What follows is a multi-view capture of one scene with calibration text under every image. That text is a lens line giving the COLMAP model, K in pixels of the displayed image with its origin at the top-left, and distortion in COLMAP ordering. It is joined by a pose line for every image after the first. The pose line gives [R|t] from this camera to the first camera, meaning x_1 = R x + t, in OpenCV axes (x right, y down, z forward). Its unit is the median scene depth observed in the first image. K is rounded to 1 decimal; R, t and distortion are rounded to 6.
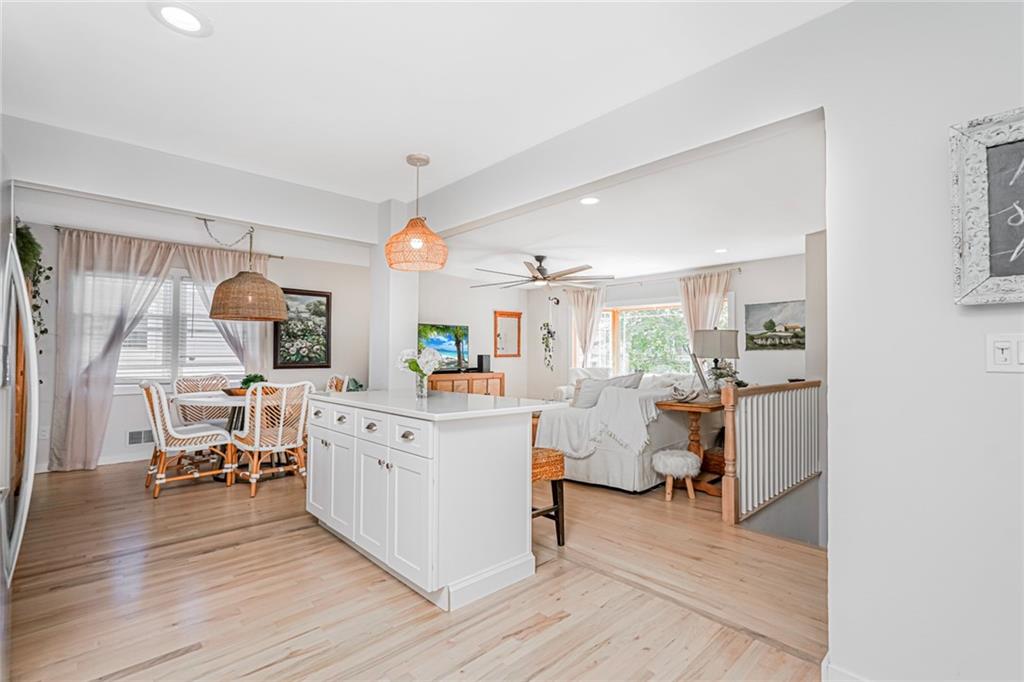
lens RADIAL K [[468.2, 0, 513.5], [0, 468.2, 343.7], [0, 0, 1]] dist [-0.015272, 0.009396]
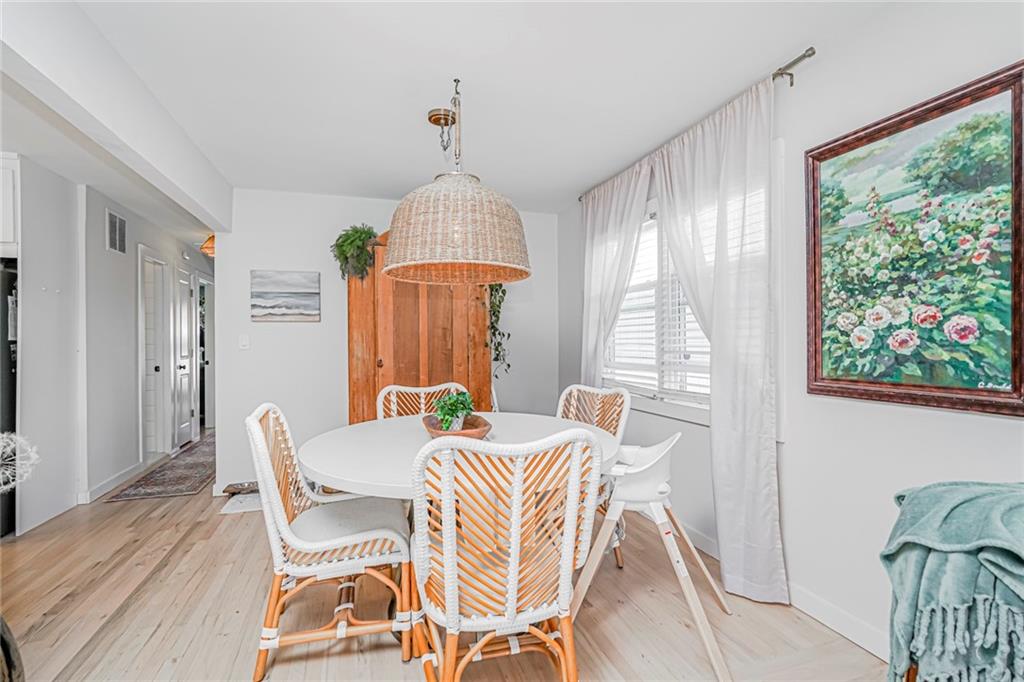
lens RADIAL K [[468.2, 0, 512.7], [0, 468.2, 344.3], [0, 0, 1]] dist [-0.015272, 0.009396]
pose [[-0.420661, 0.002683, -0.907214, -0.117536], [0.022302, 0.999724, -0.007384, 0.016725], [0.906944, -0.023339, -0.420605, 0.961459]]
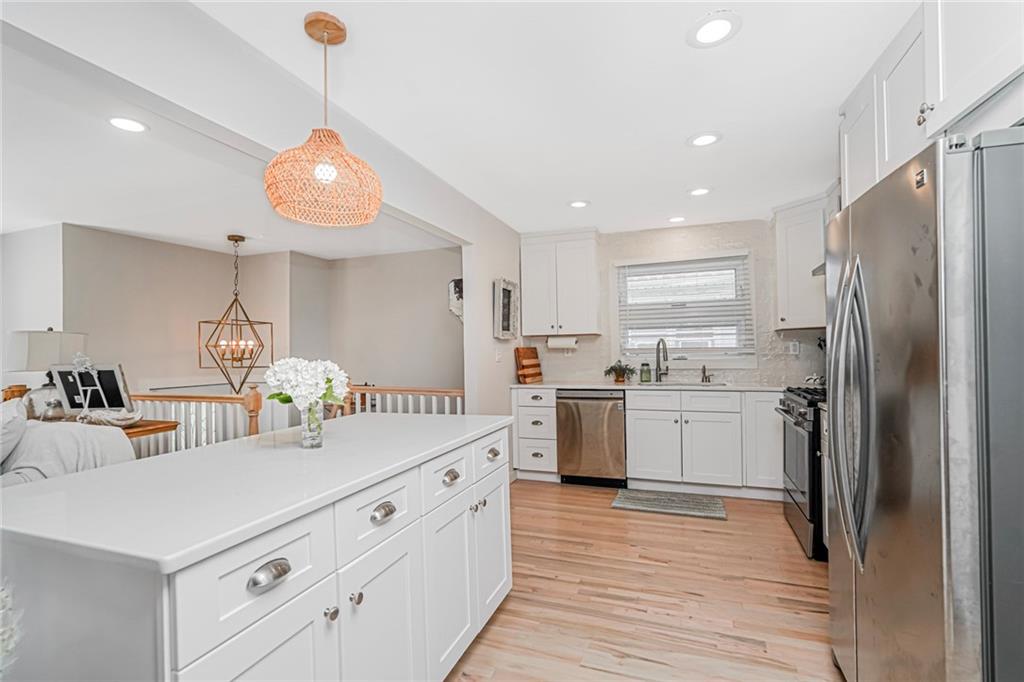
lens RADIAL K [[468.2, 0, 511.9], [0, 468.2, 342.8], [0, 0, 1]] dist [-0.015272, 0.009396]
pose [[-0.433733, 0.016536, 0.900890, -0.403241], [-0.001986, 0.999812, -0.019308, 0.000334], [-0.901039, -0.010163, -0.433618, 0.516924]]
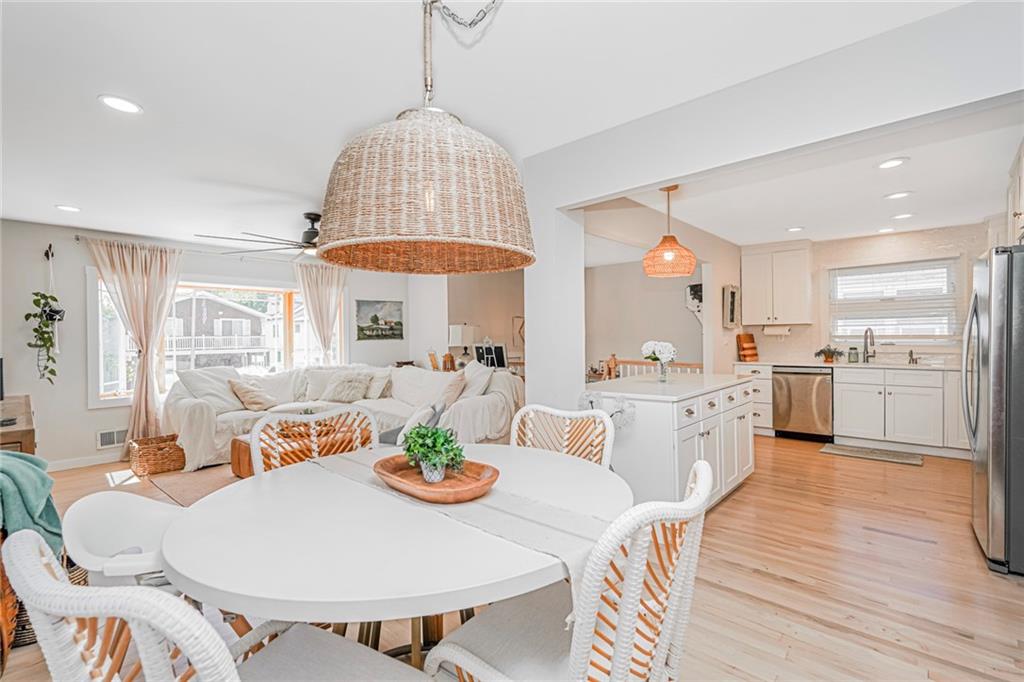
lens RADIAL K [[468.2, 0, 512.2], [0, 468.2, 339.1], [0, 0, 1]] dist [-0.015272, 0.009396]
pose [[-0.072780, -0.011030, 0.997287, -0.695789], [-0.007012, 0.999920, 0.010547, -0.003278], [-0.997323, -0.006225, -0.072852, 0.744141]]
